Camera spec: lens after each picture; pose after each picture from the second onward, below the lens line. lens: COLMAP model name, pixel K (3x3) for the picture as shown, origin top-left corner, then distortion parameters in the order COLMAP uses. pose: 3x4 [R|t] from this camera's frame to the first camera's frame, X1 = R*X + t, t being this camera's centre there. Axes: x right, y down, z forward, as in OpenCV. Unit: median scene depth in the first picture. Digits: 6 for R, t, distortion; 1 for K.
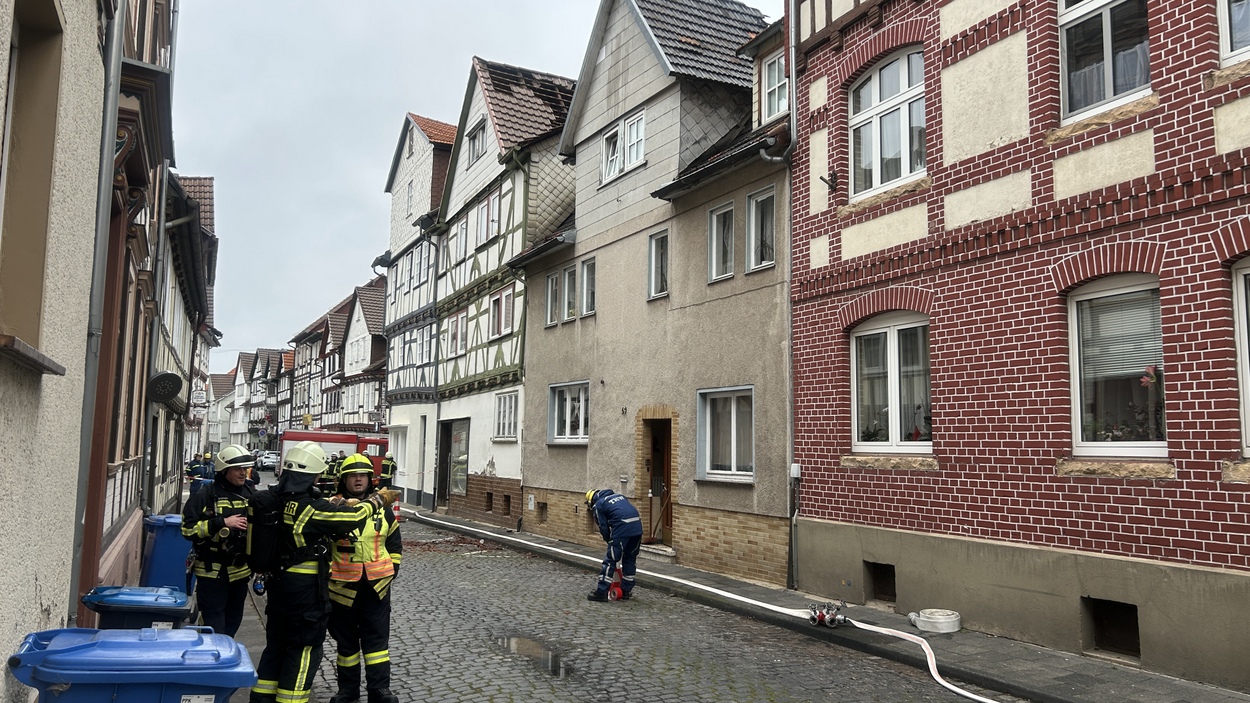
lens RADIAL K [[939.9, 0, 625.0], [0, 939.9, 351.5], [0, 0, 1]] dist [0.126576, -0.277188]
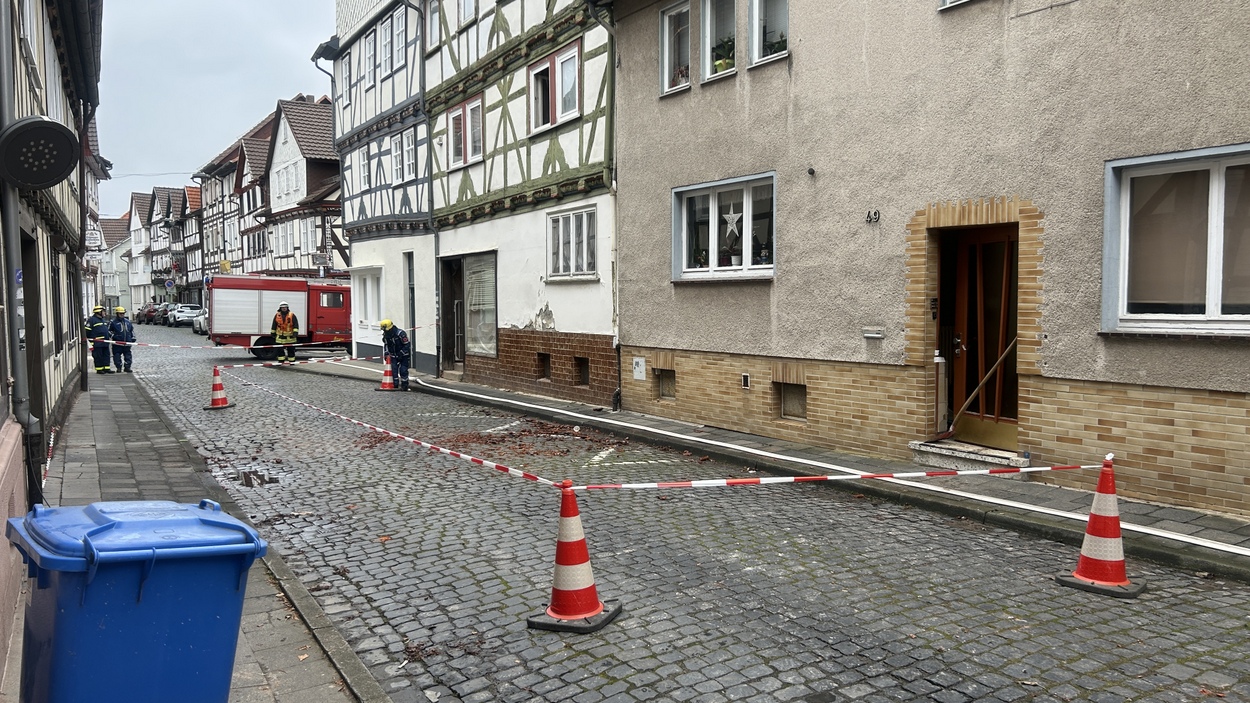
lens RADIAL K [[927.6, 0, 625.0], [0, 927.6, 351.5], [0, 0, 1]] dist [0.064999, -0.087743]
pose [[0.994962, -0.029639, 0.095771, -0.125970], [0.013611, 0.986389, 0.163865, 0.029125], [-0.099324, -0.161736, 0.981823, 0.261074]]
